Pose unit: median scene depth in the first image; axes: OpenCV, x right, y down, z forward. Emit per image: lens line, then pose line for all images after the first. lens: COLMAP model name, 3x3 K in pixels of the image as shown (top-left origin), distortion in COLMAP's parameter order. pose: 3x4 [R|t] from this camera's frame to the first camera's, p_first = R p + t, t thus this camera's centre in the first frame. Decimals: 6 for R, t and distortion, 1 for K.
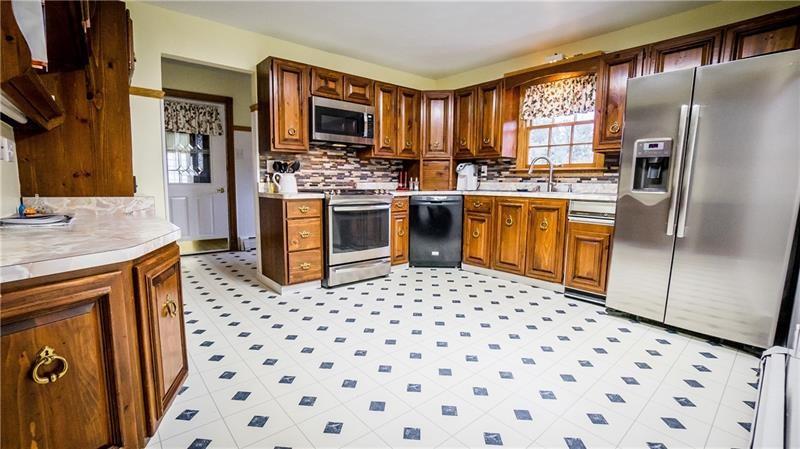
lens RADIAL K [[352.1, 0, 388.8], [0, 352.1, 228.3], [0, 0, 1]] dist [-0.057723, 0.017480]
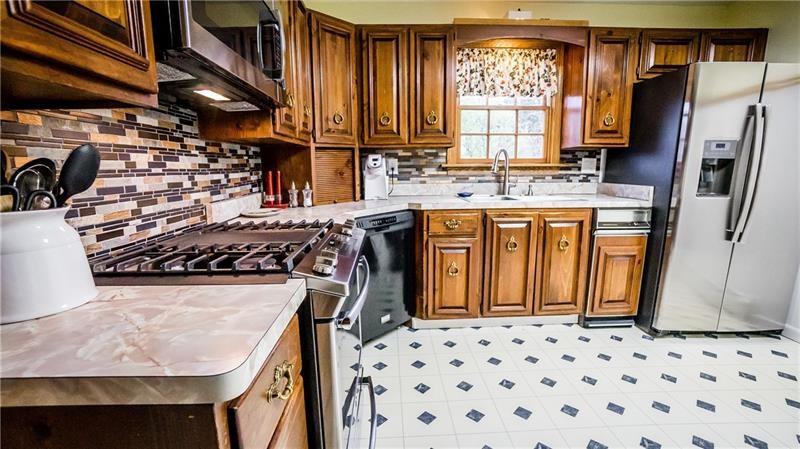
lens RADIAL K [[352.1, 0, 388.8], [0, 352.1, 228.3], [0, 0, 1]] dist [-0.057723, 0.017480]
pose [[0.623168, -0.147462, 0.768060, -0.277455], [0.116415, 0.988613, 0.095353, -0.125684], [-0.773375, 0.029993, 0.633239, 0.656593]]
